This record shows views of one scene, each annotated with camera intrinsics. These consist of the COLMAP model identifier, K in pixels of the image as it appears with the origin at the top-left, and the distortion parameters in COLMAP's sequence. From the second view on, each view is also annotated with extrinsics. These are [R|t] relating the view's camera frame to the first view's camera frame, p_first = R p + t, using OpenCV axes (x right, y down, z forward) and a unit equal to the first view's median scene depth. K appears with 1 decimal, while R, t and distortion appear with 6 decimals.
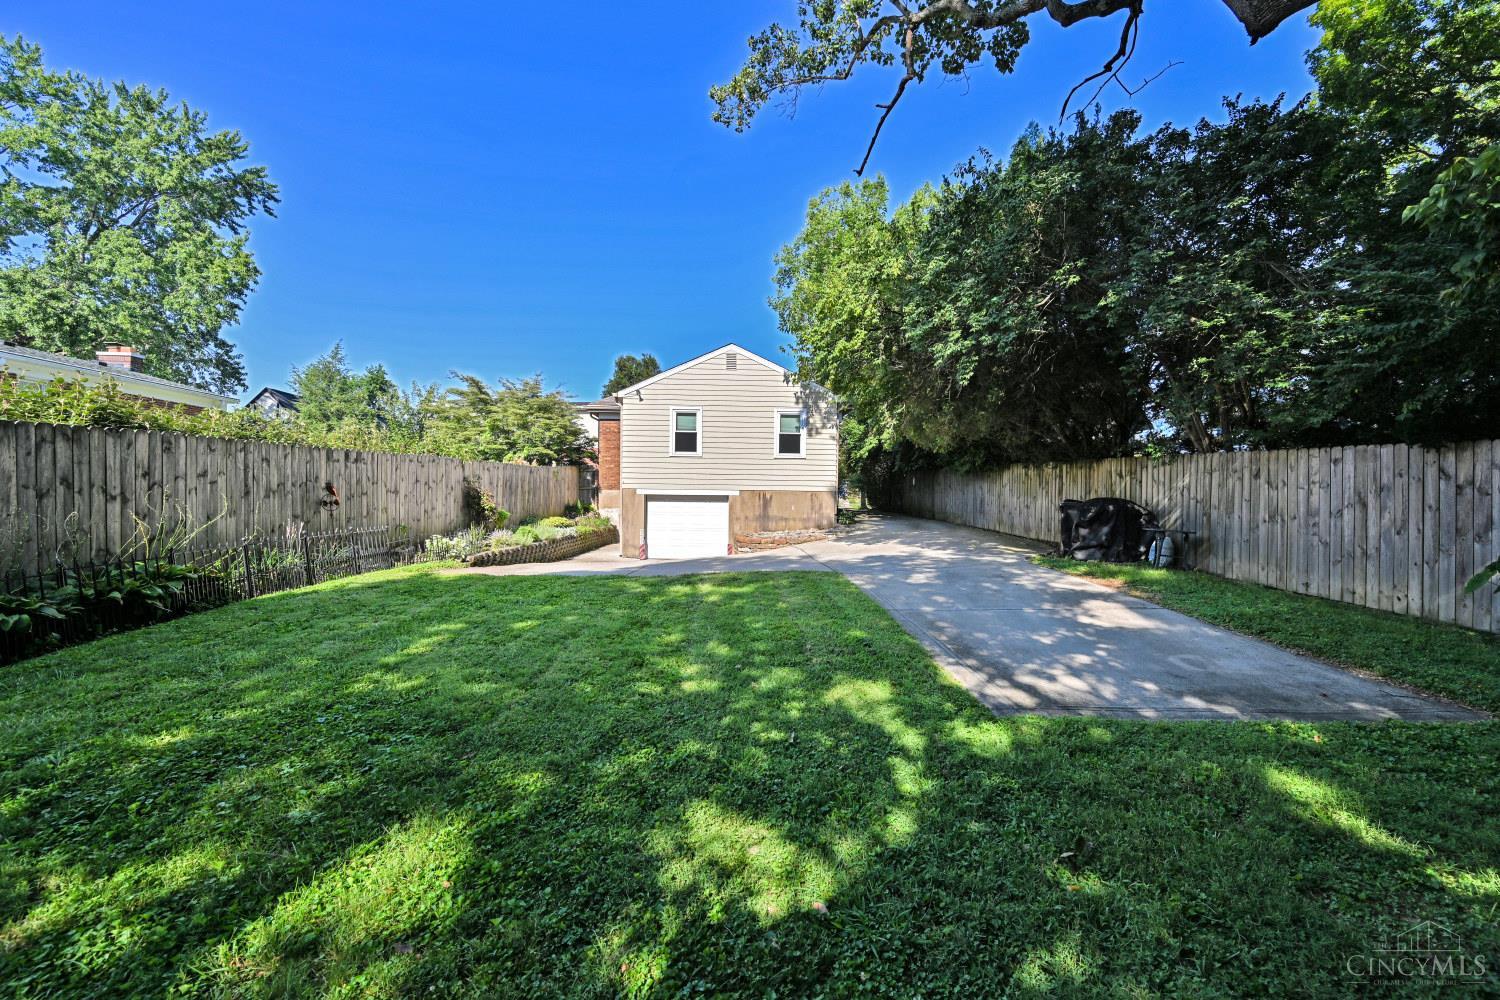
lens RADIAL K [[616.1, 0, 750.0], [0, 616.1, 500.0], [0, 0, 1]] dist [0.000642, 0.000172]
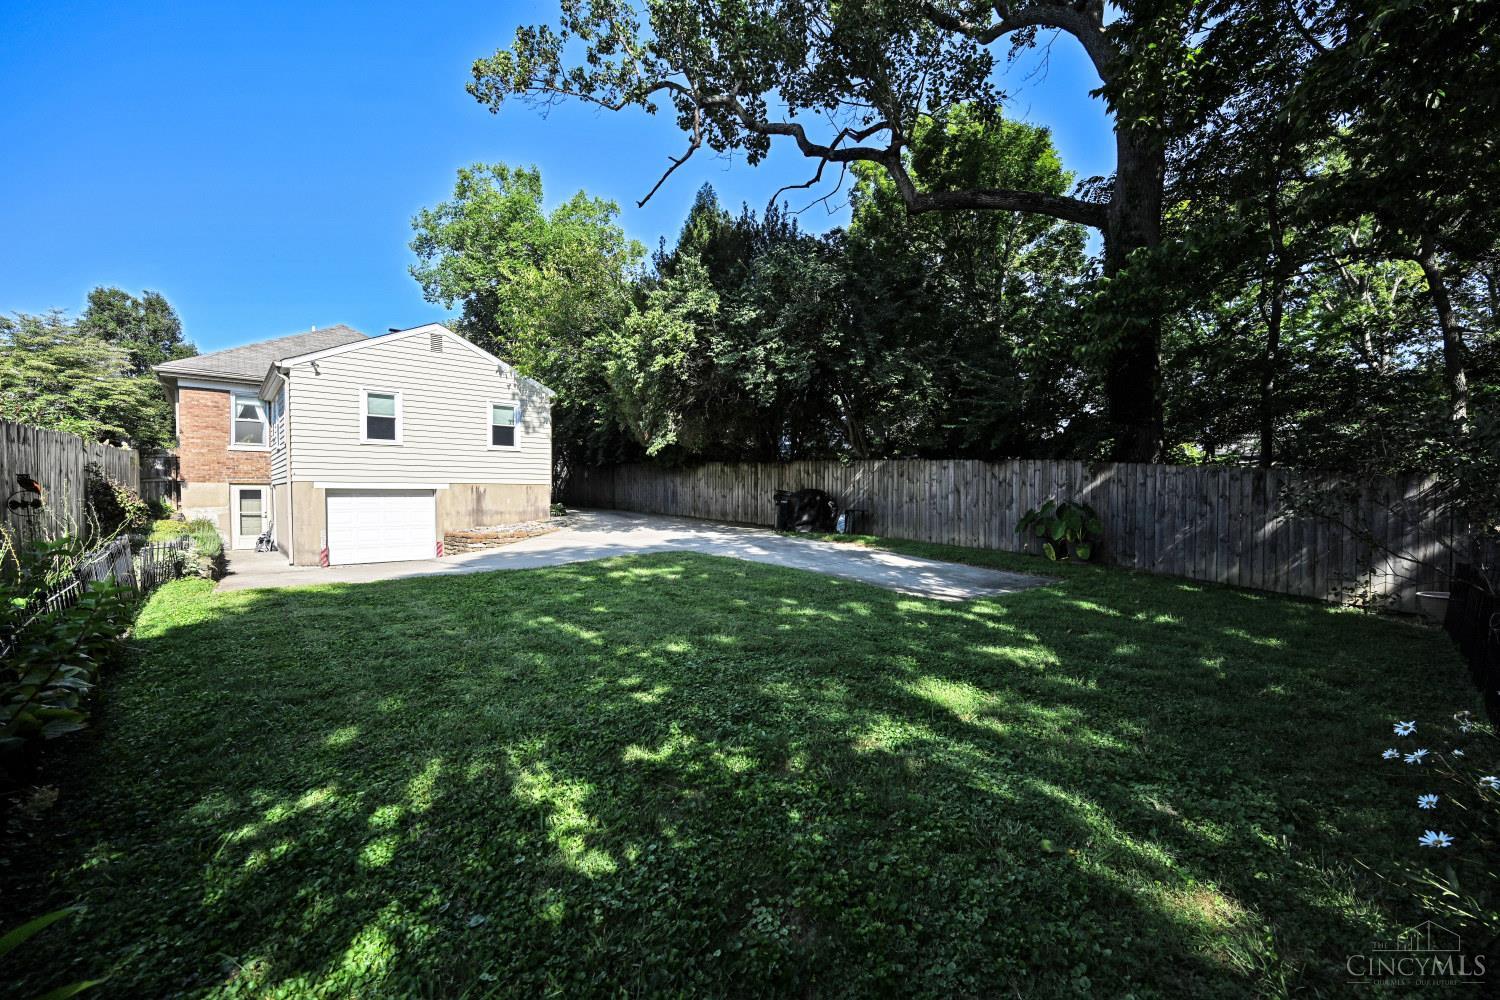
lens RADIAL K [[617.2, 0, 760.2], [0, 617.2, 508.5], [0, 0, 1]] dist [-0.002862, -0.000694]
pose [[0.764349, -0.027424, 0.644220, -0.315332], [0.009809, 0.999474, 0.030908, -0.002469], [-0.644728, -0.017305, 0.764216, -0.017954]]
